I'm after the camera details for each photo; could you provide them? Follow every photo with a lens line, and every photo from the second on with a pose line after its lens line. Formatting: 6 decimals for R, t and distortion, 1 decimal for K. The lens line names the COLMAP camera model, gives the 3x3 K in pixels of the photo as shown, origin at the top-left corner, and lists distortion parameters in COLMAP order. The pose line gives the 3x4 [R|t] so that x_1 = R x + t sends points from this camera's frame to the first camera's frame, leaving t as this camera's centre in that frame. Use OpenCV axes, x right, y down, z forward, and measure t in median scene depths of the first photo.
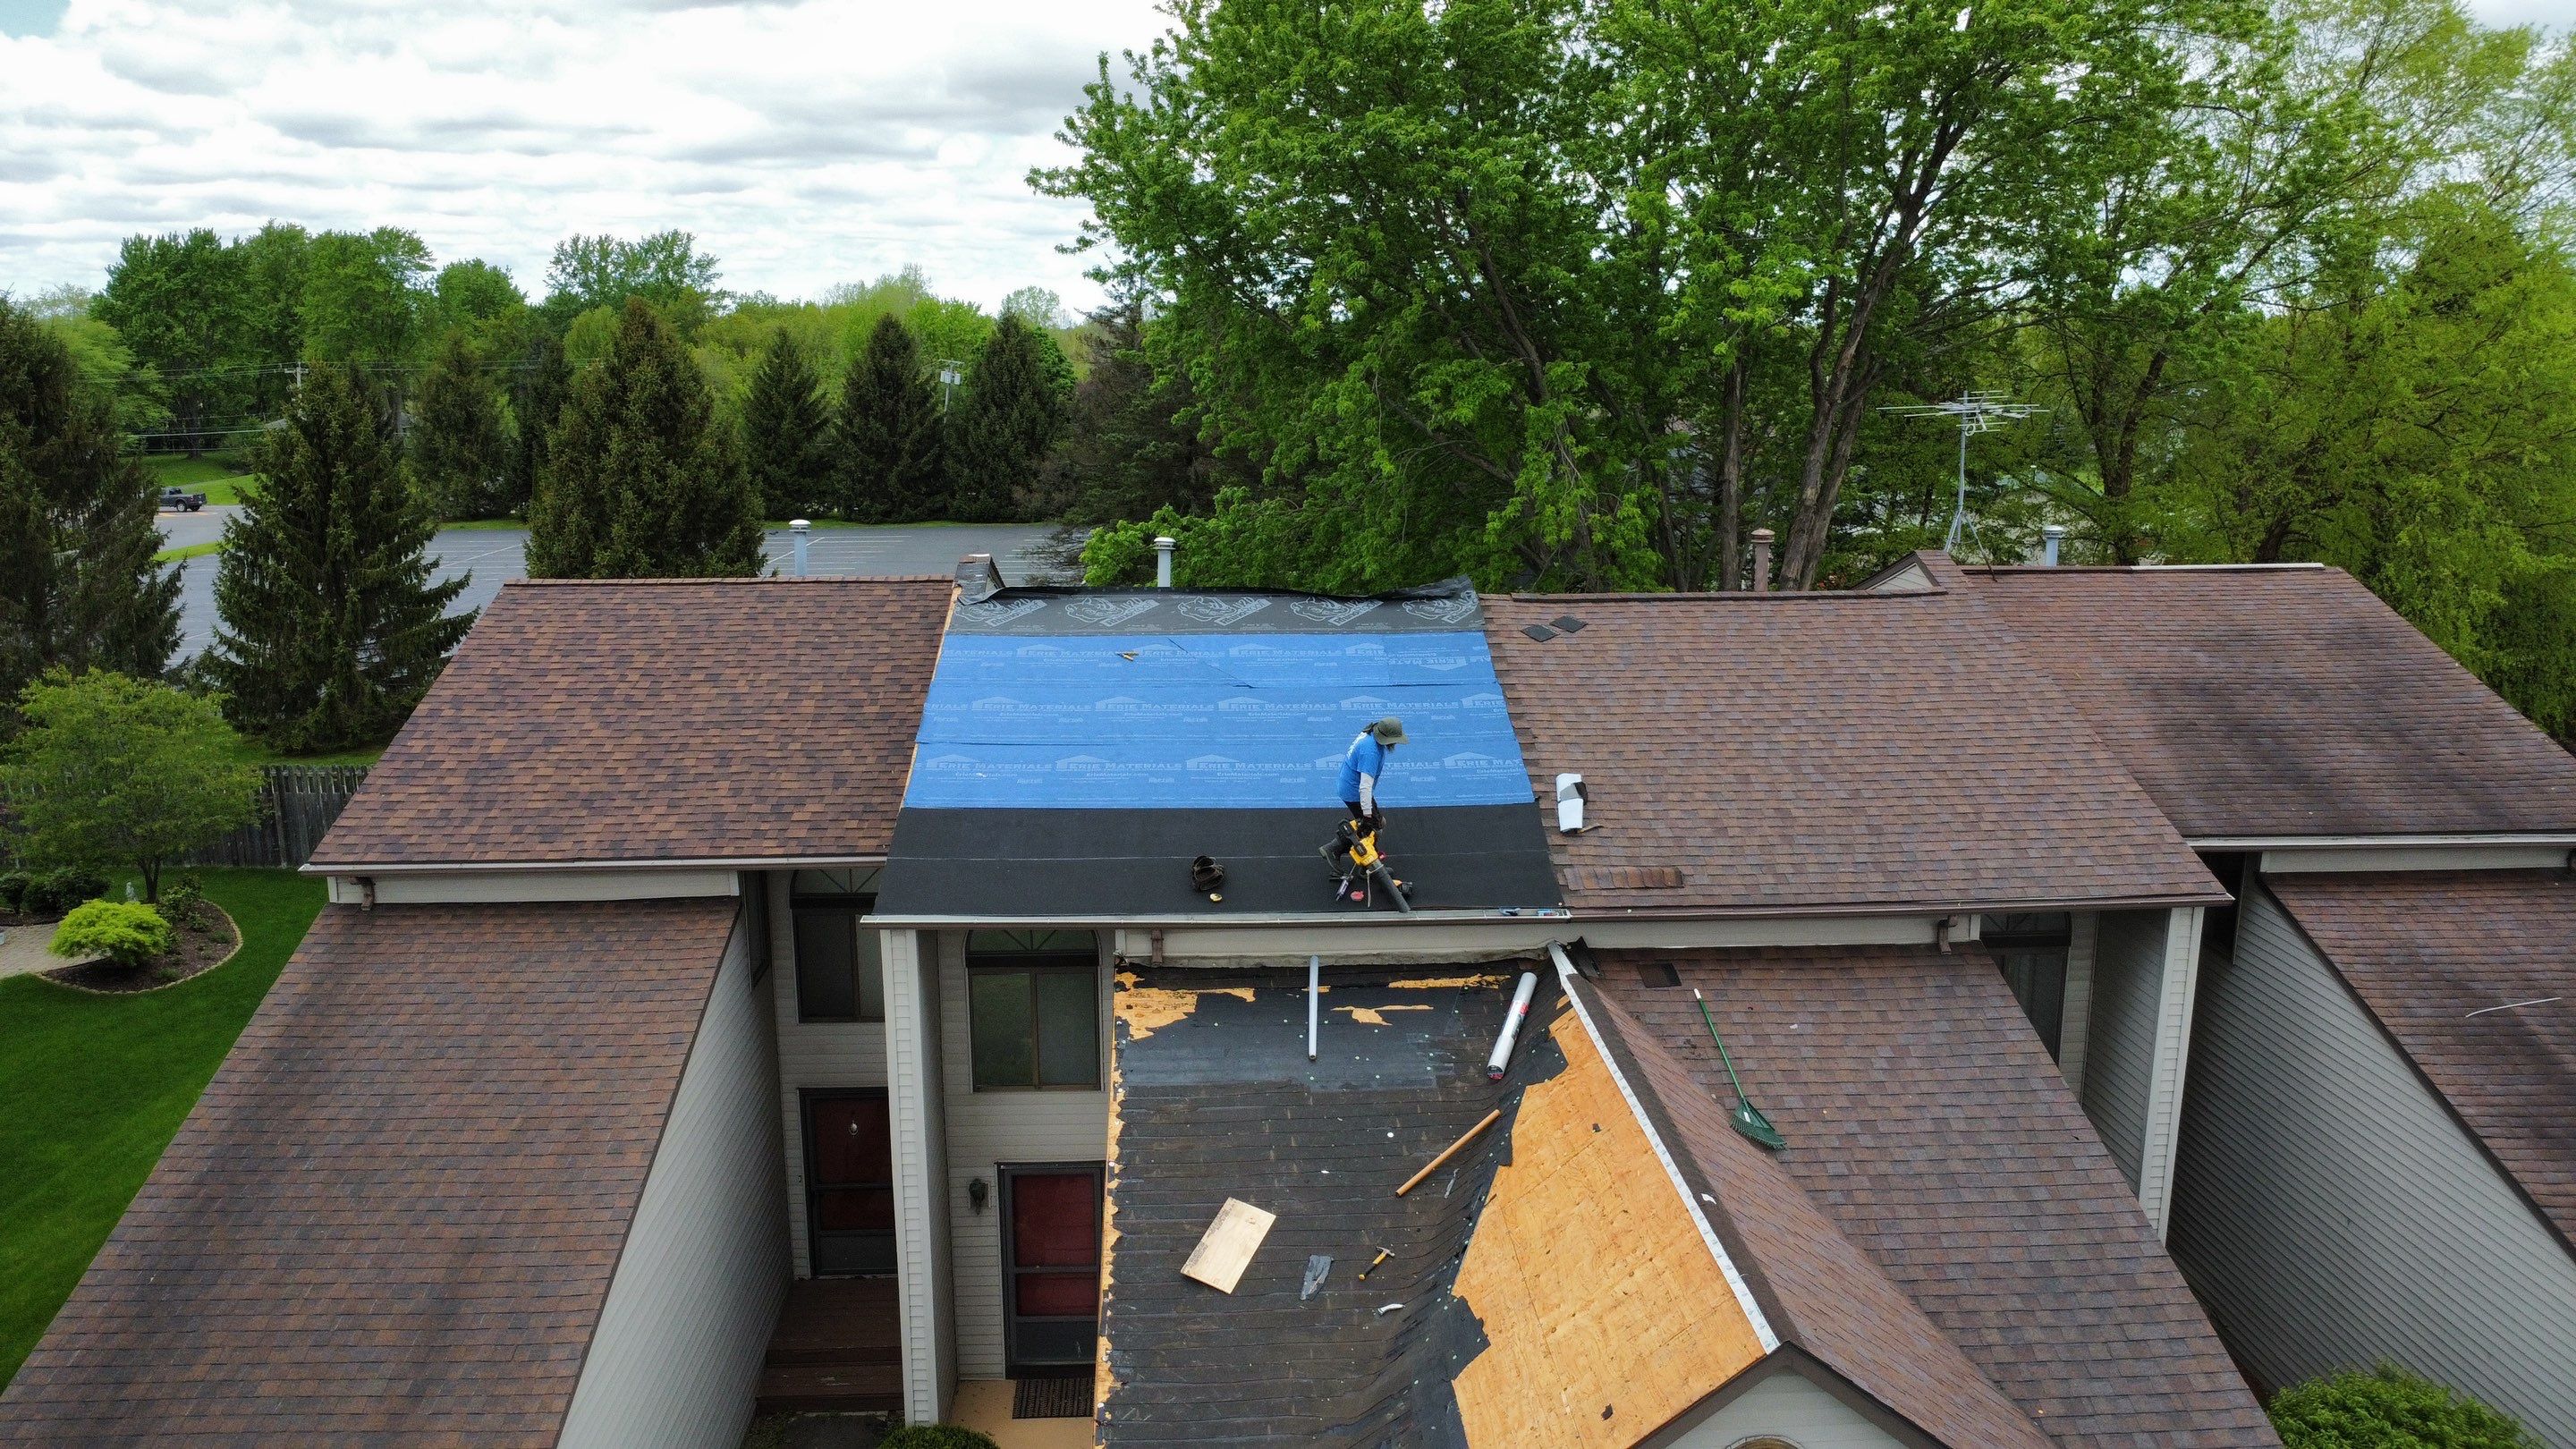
lens RADIAL K [[1864.8, 0, 1284.2], [0, 1864.8, 720.4], [0, 0, 1]] dist [-0.026330, -0.010536]
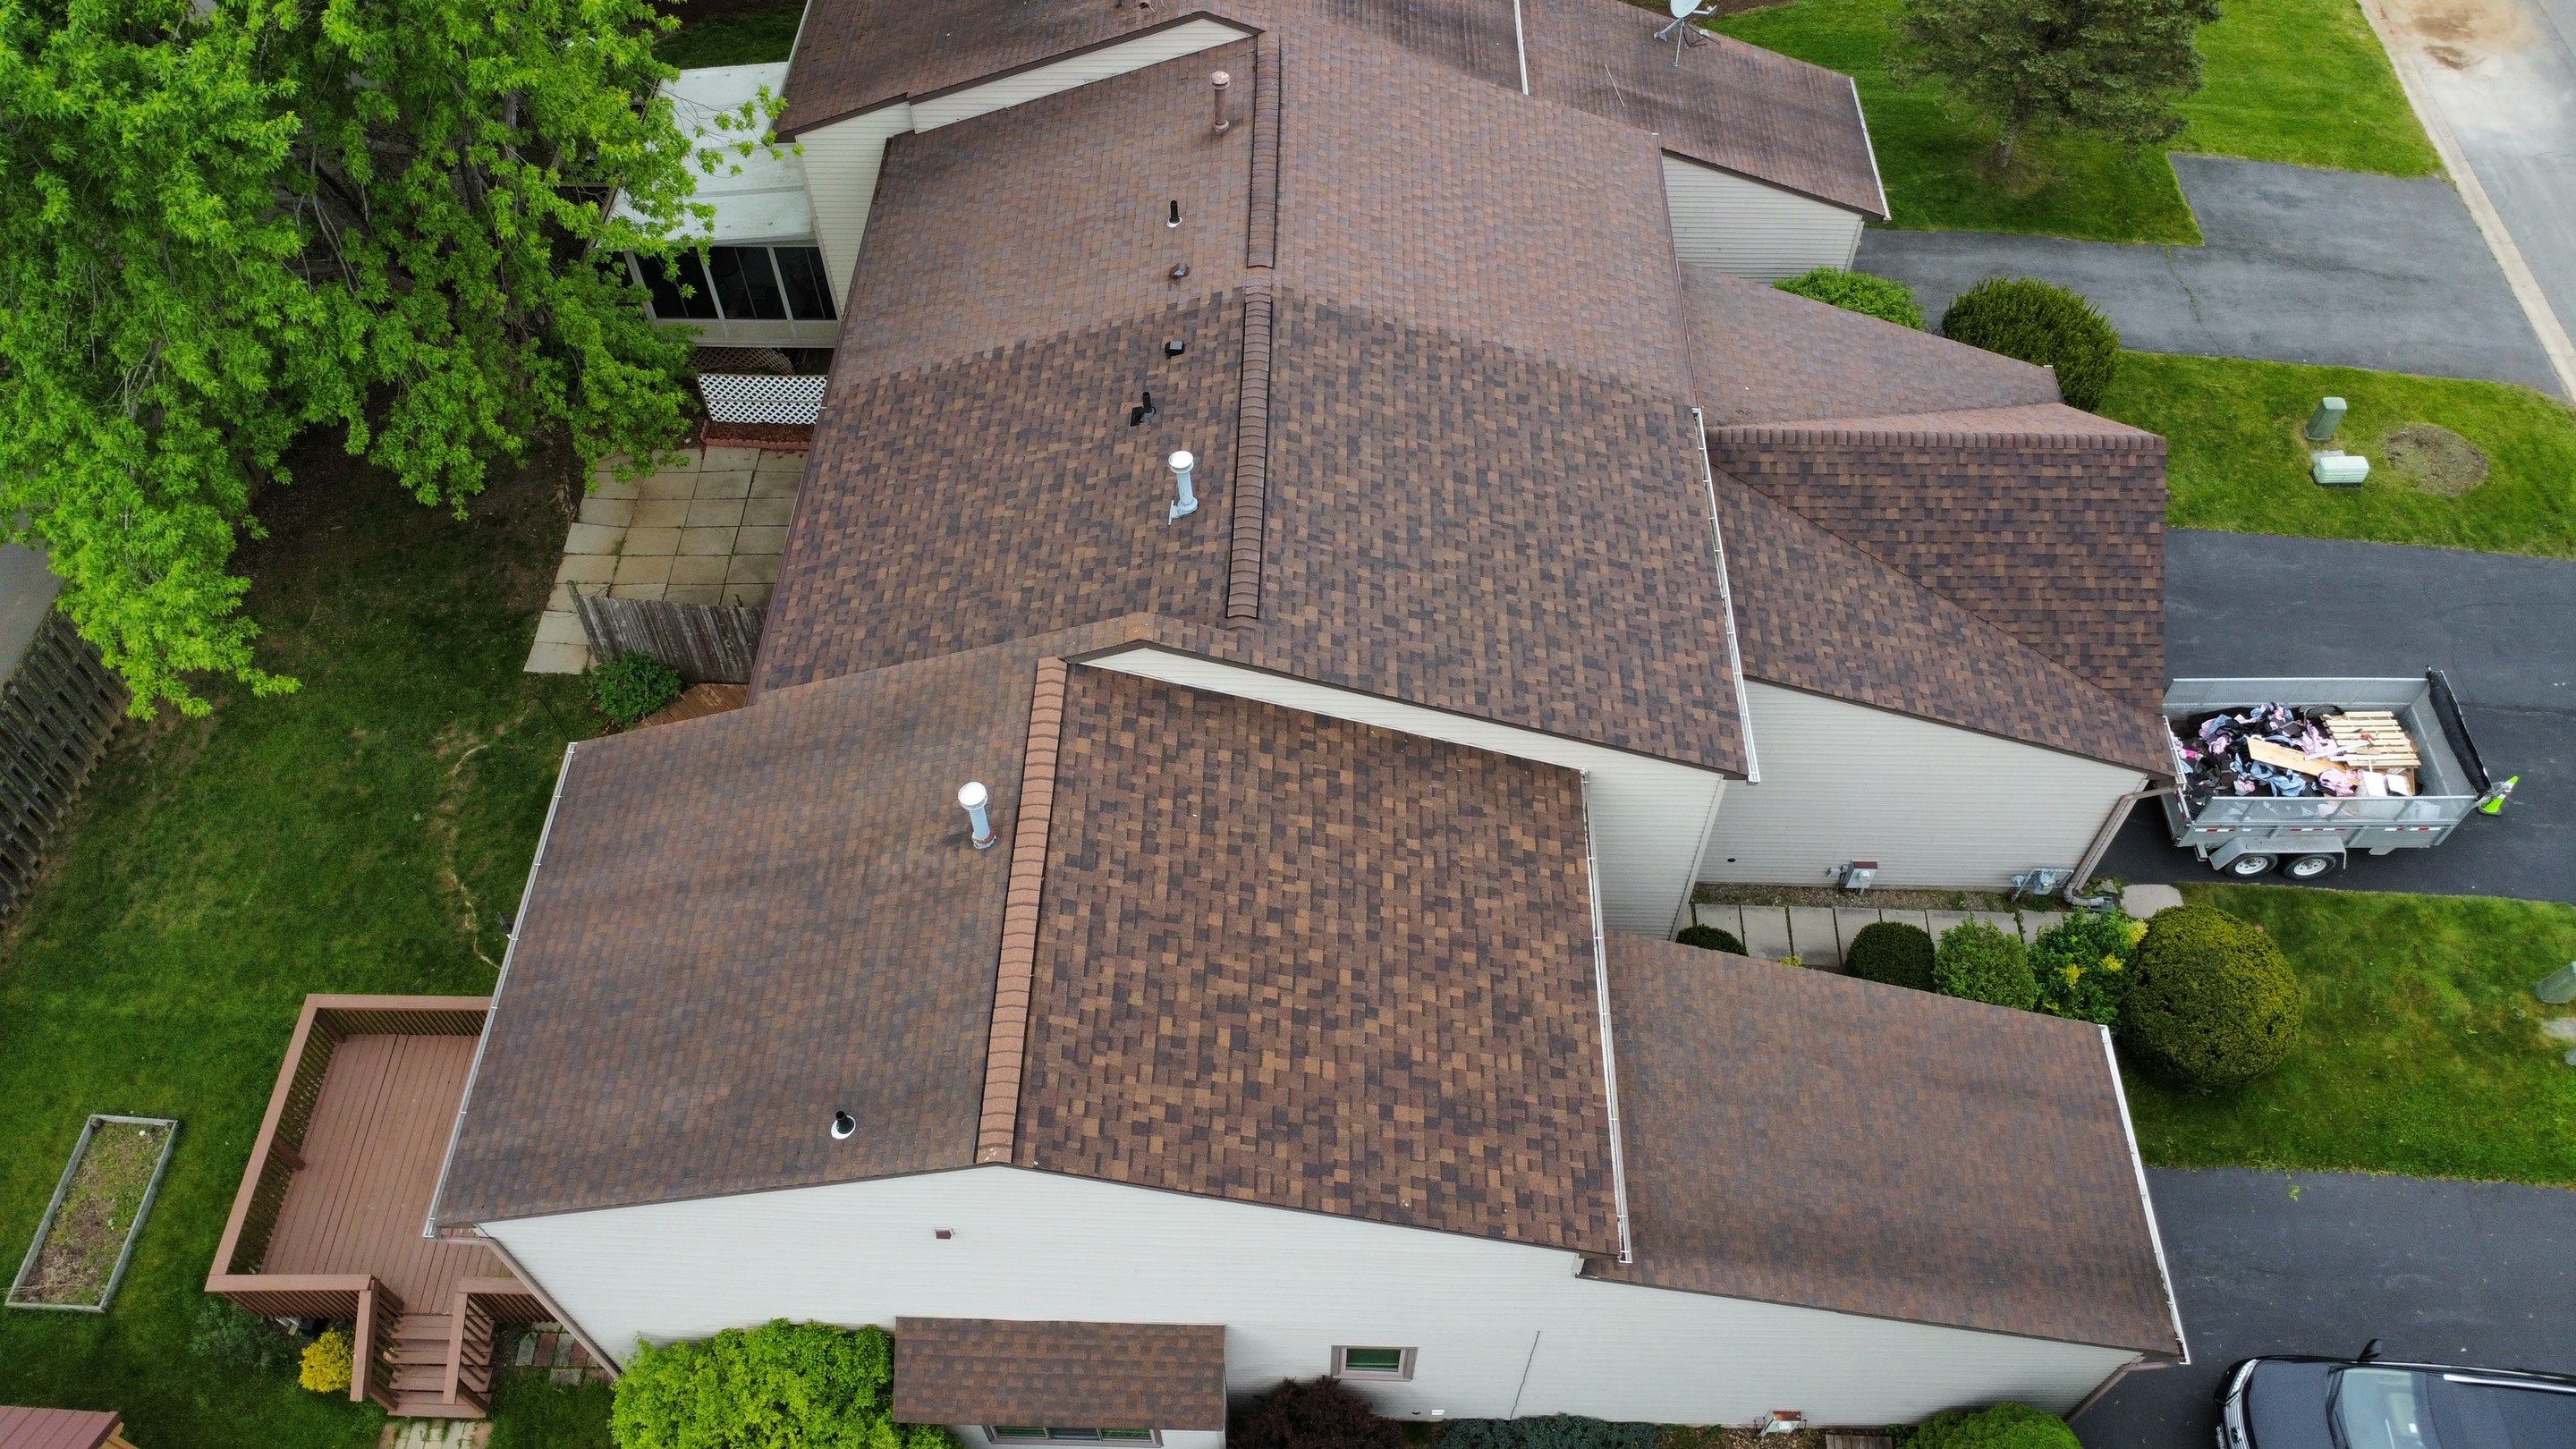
lens RADIAL K [[1864.8, 0, 1283.1], [0, 1864.8, 715.4], [0, 0, 1]] dist [-0.026330, -0.010536]
pose [[0.071980, -0.797701, 0.598742, -0.896521], [0.210227, 0.598947, 0.772701, -0.905783], [-0.974999, 0.070253, 0.210811, 0.927194]]
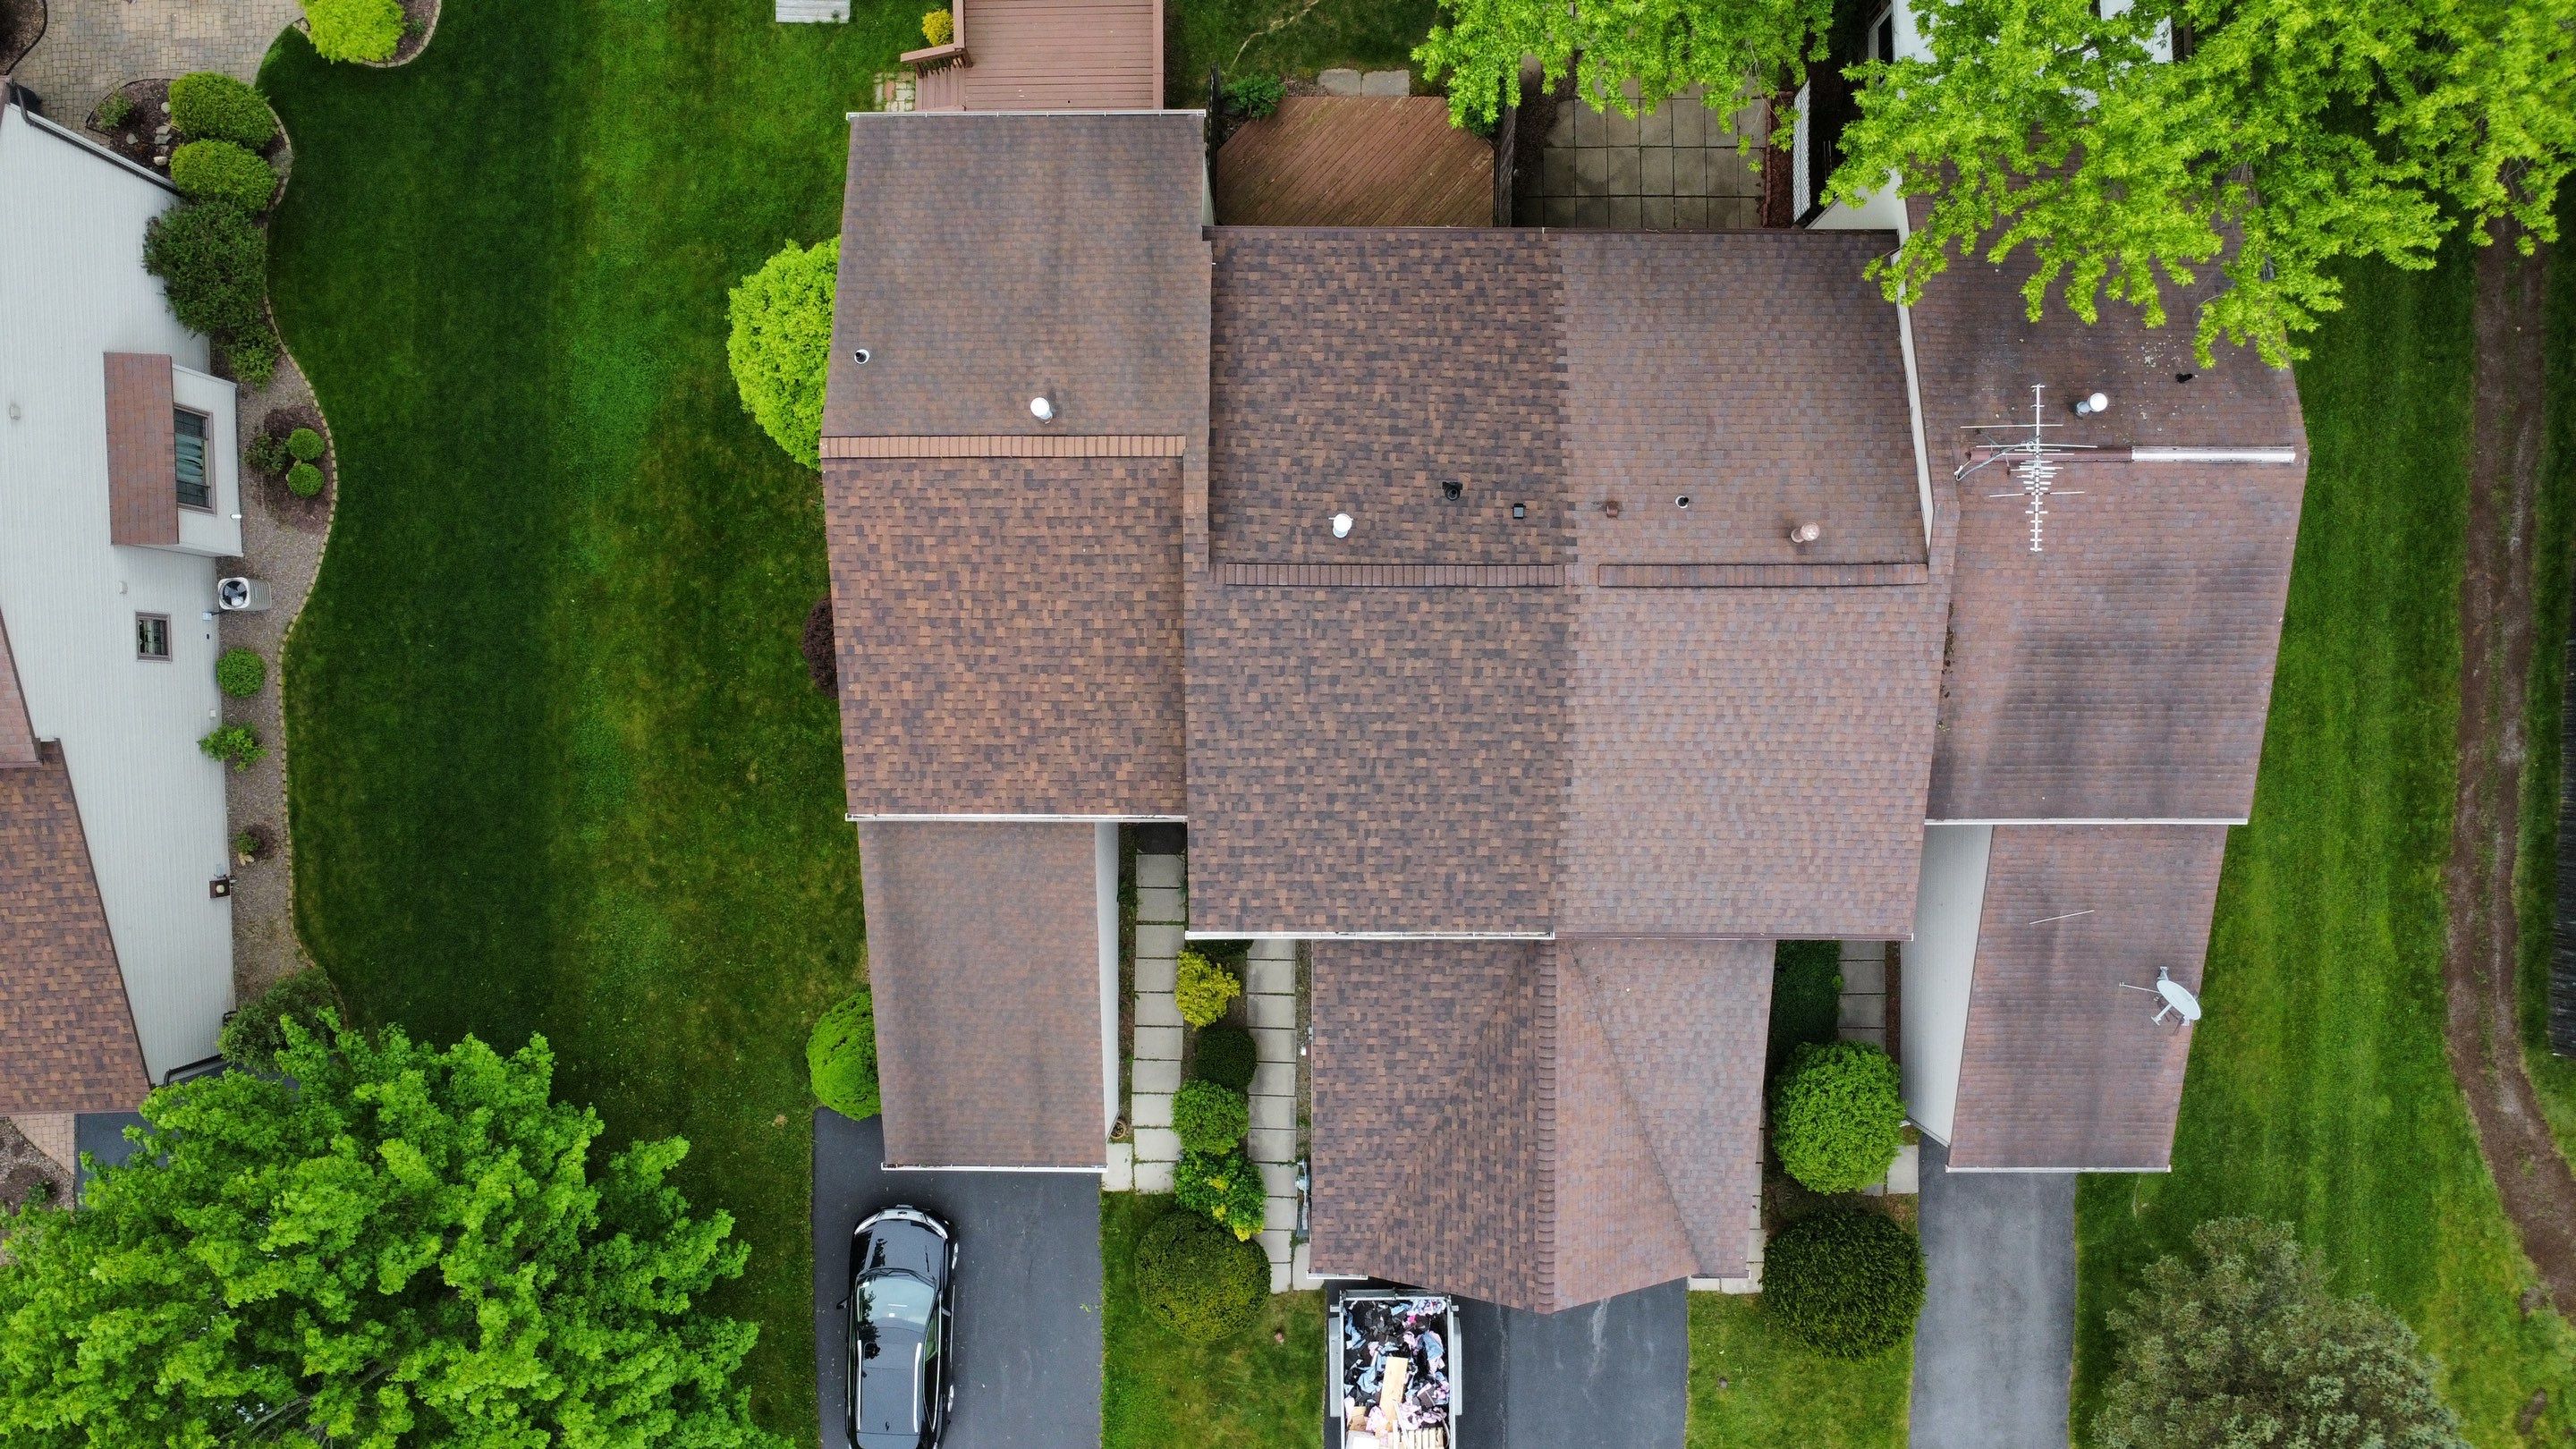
lens RADIAL K [[1864.8, 0, 1287.0], [0, 1864.8, 717.2], [0, 0, 1]] dist [-0.026330, -0.010536]
pose [[0.998799, 0.048990, 0.000610, -0.118900], [-0.010731, 0.206584, 0.978370, -1.629051], [0.047804, -0.977202, 0.206862, 0.732737]]
